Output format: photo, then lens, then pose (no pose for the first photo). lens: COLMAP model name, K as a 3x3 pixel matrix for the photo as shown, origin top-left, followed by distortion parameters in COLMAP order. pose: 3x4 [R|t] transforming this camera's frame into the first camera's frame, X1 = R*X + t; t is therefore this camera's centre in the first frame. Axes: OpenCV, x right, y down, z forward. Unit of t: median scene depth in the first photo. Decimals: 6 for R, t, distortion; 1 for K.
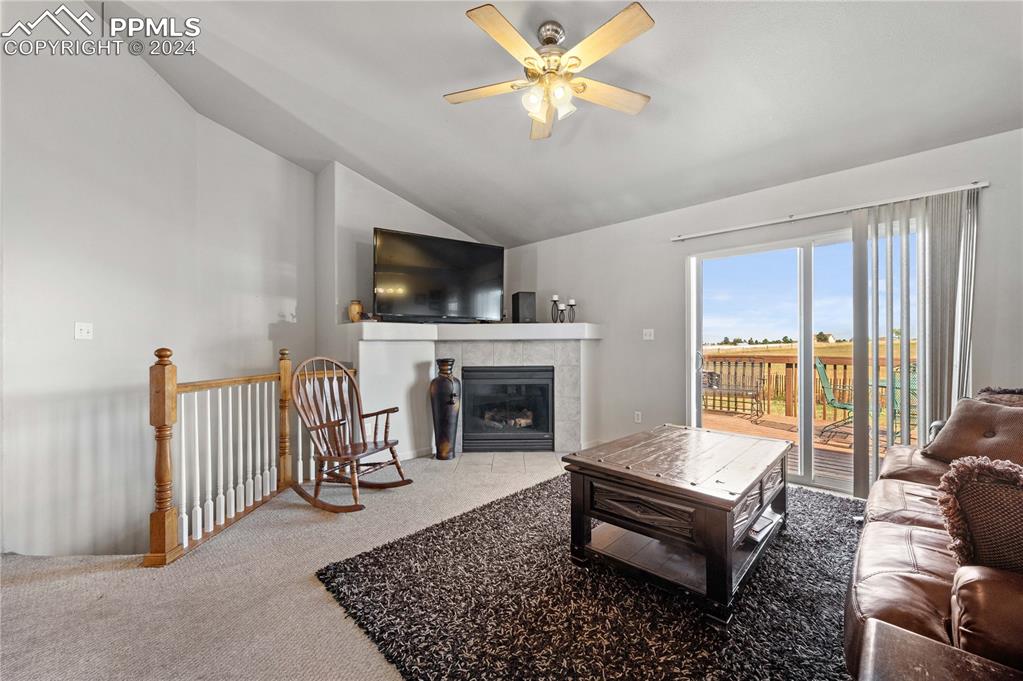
lens RADIAL K [[402.5, 0, 505.7], [0, 402.5, 344.5], [0, 0, 1]] dist [-0.003304, 0.000199]
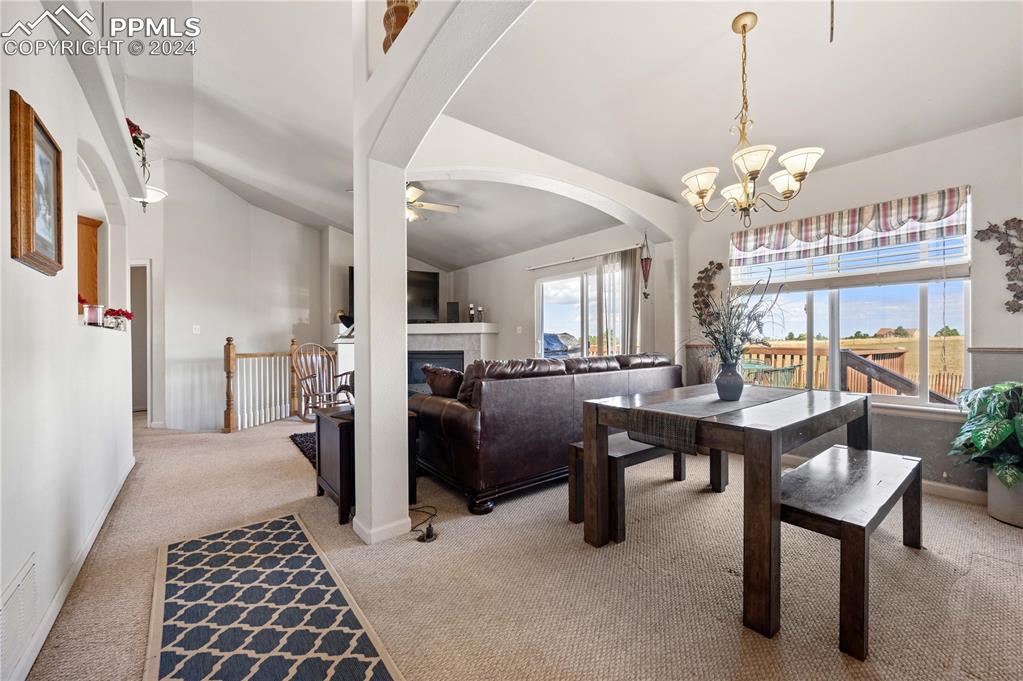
lens RADIAL K [[402.5, 0, 511.8], [0, 402.5, 341.2], [0, 0, 1]] dist [-0.003304, 0.000199]
pose [[0.992665, -0.001086, -0.120890, 0.641821], [0.001230, 0.999999, 0.001122, 0.020751], [0.120889, -0.001263, 0.992665, -0.677377]]
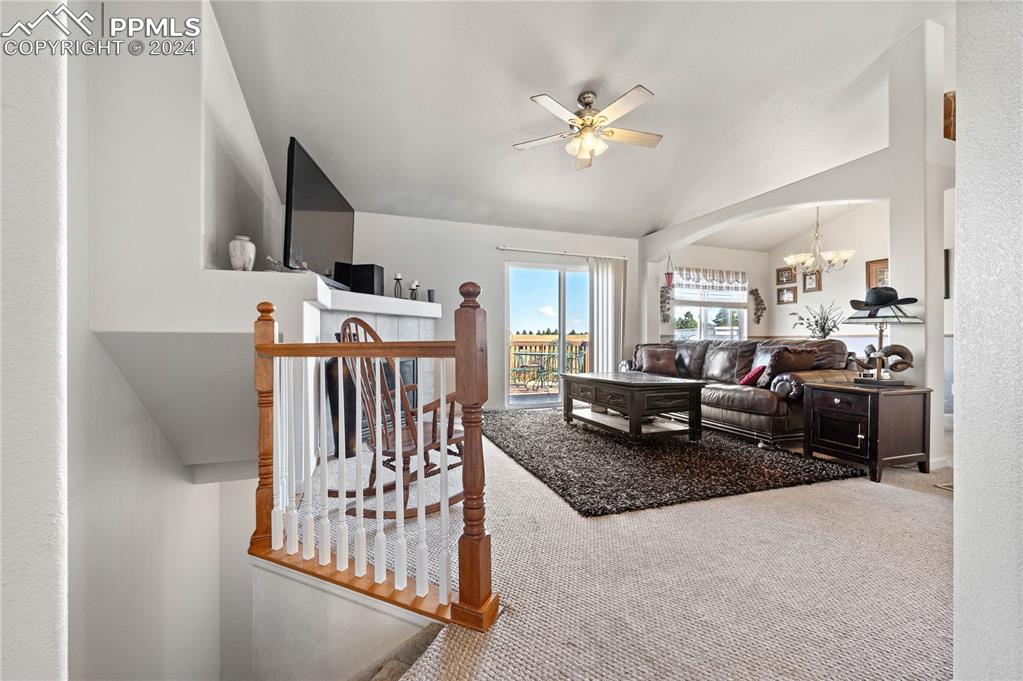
lens RADIAL K [[402.5, 0, 506.0], [0, 402.5, 343.5], [0, 0, 1]] dist [-0.003304, 0.000199]
pose [[0.433634, -0.001559, 0.901088, -1.041814], [-0.001661, 0.999995, 0.002530, 0.077032], [-0.901088, -0.002593, 0.433629, 0.508935]]
